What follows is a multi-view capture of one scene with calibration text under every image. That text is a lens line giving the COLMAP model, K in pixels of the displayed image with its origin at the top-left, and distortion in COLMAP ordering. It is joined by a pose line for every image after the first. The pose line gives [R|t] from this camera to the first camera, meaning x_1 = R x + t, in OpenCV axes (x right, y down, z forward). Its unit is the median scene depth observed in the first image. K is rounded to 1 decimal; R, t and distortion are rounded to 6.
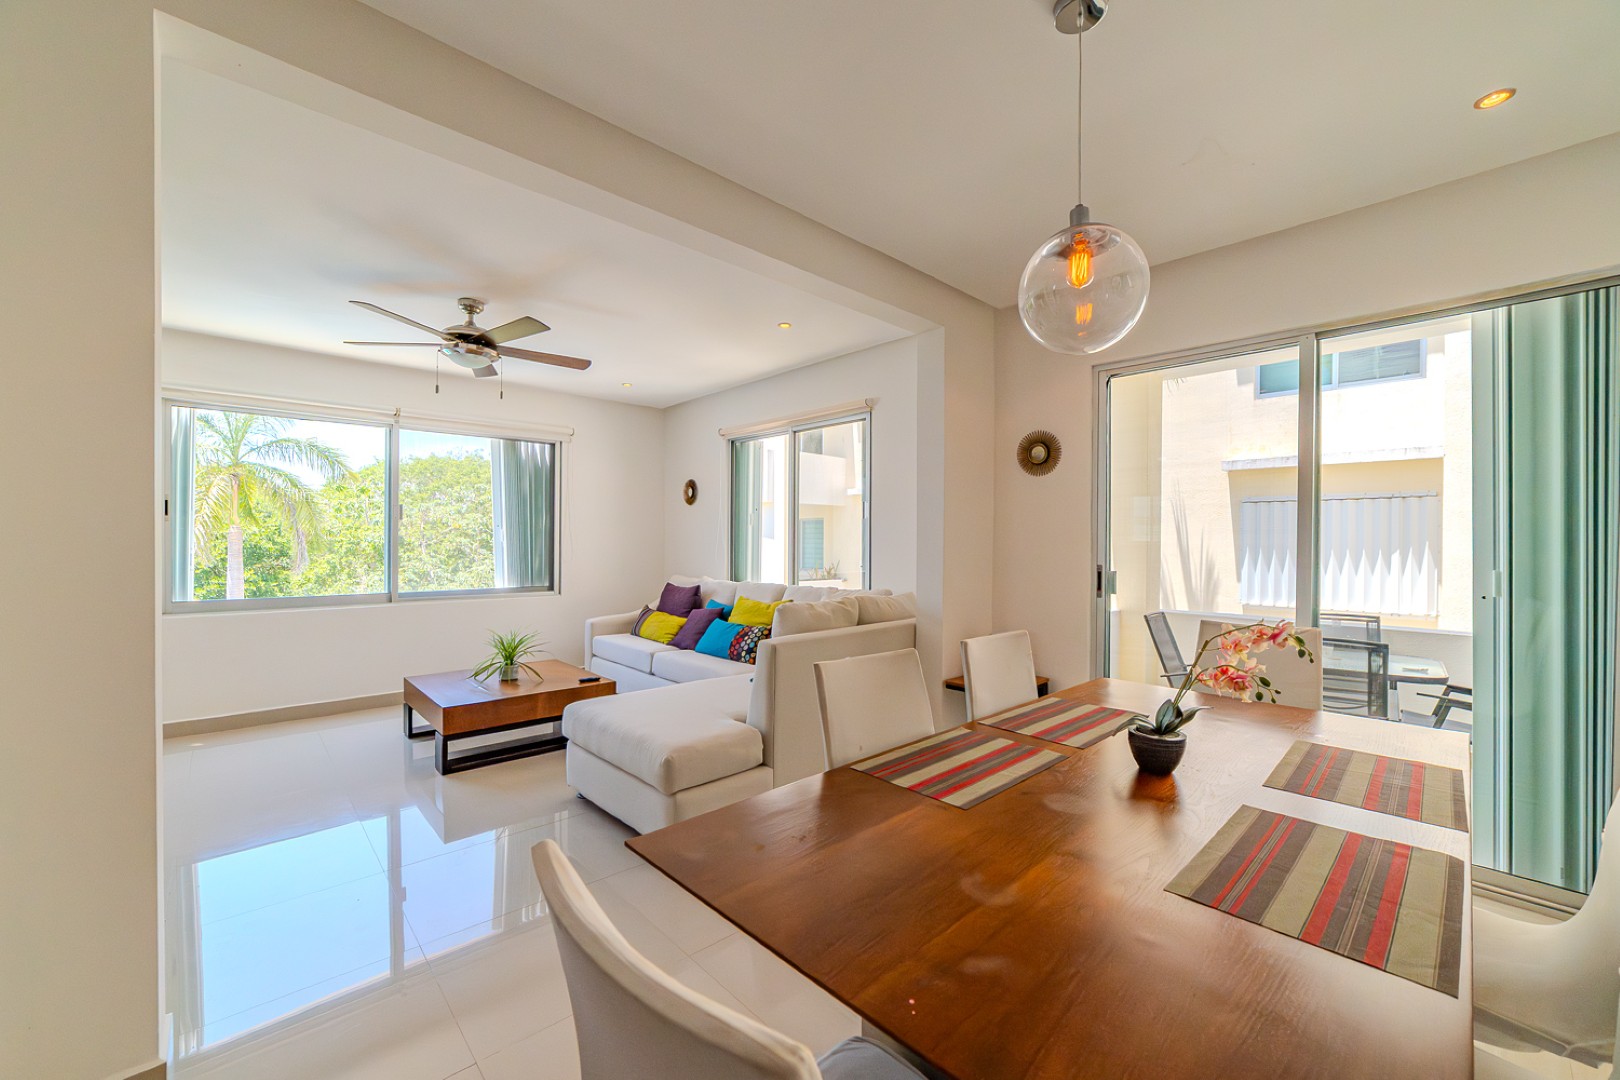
lens RADIAL K [[631.6, 0, 806.0], [0, 631.6, 535.8], [0, 0, 1]] dist [-0.000101, 0.000140]
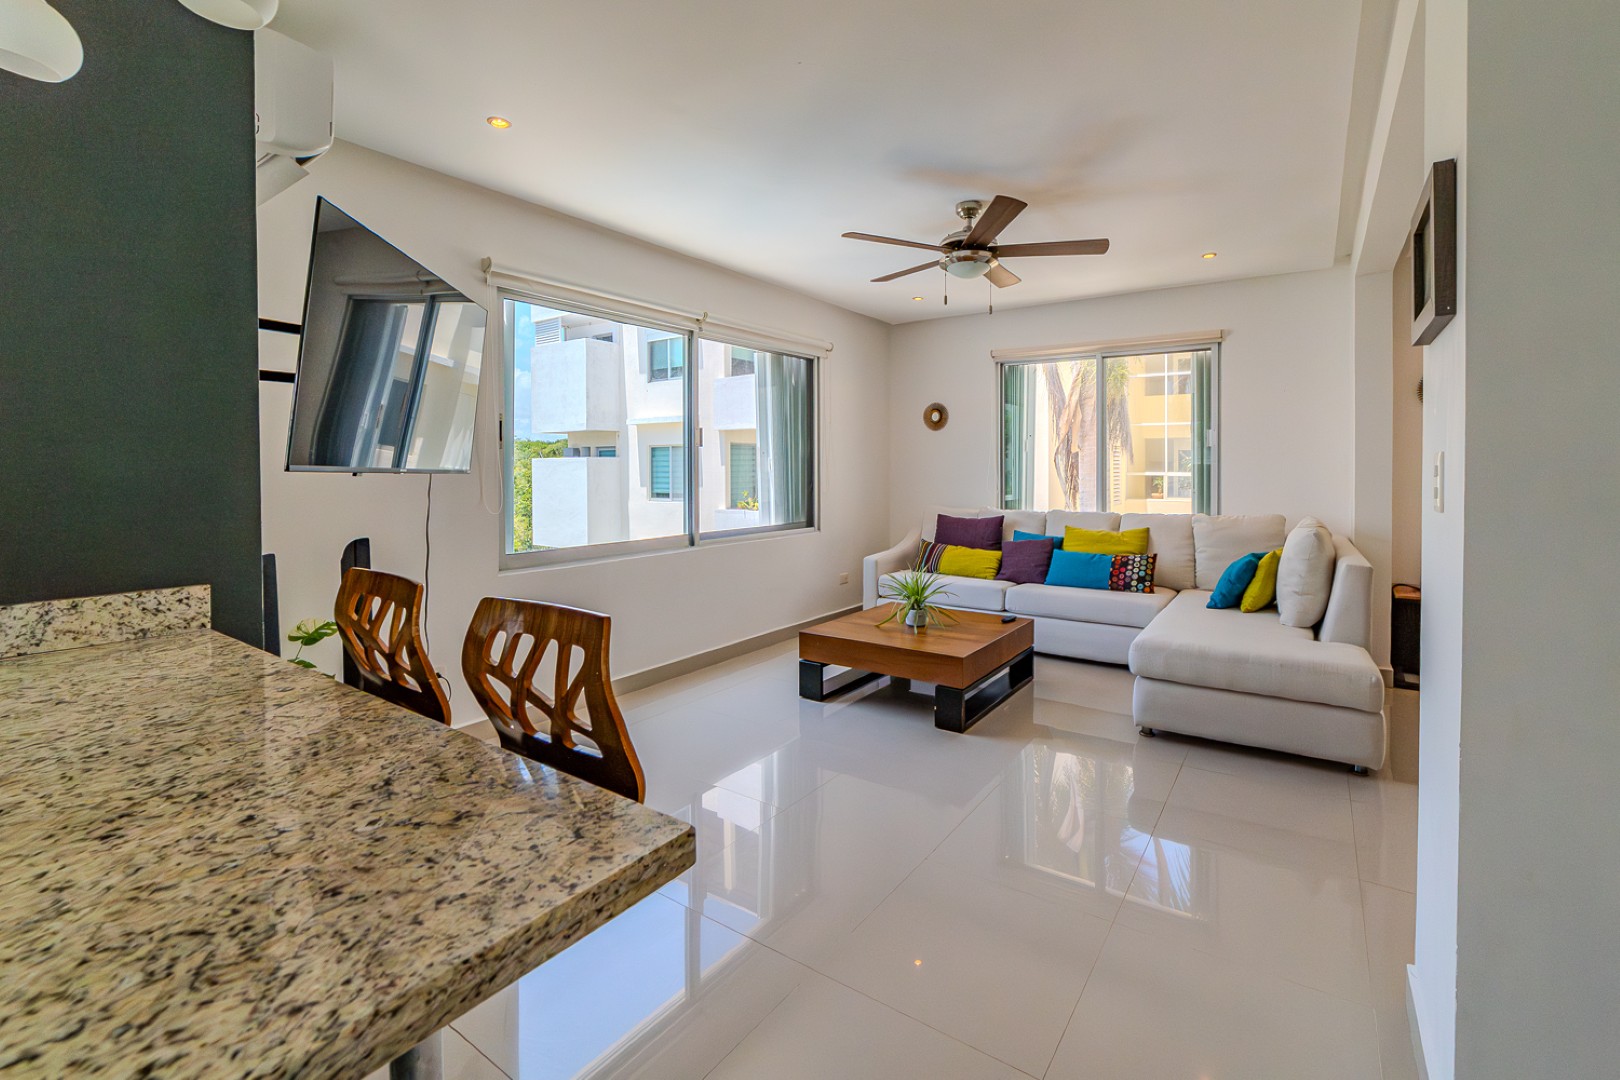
lens RADIAL K [[668.1, 0, 893.2], [0, 668.1, 469.2], [0, 0, 1]] dist [-0.000424, 0.000031]
pose [[0.963717, -0.008222, 0.266799, -0.611905], [0.005683, 0.999931, 0.010286, -0.002684], [-0.266865, -0.008397, 0.963697, 0.083383]]
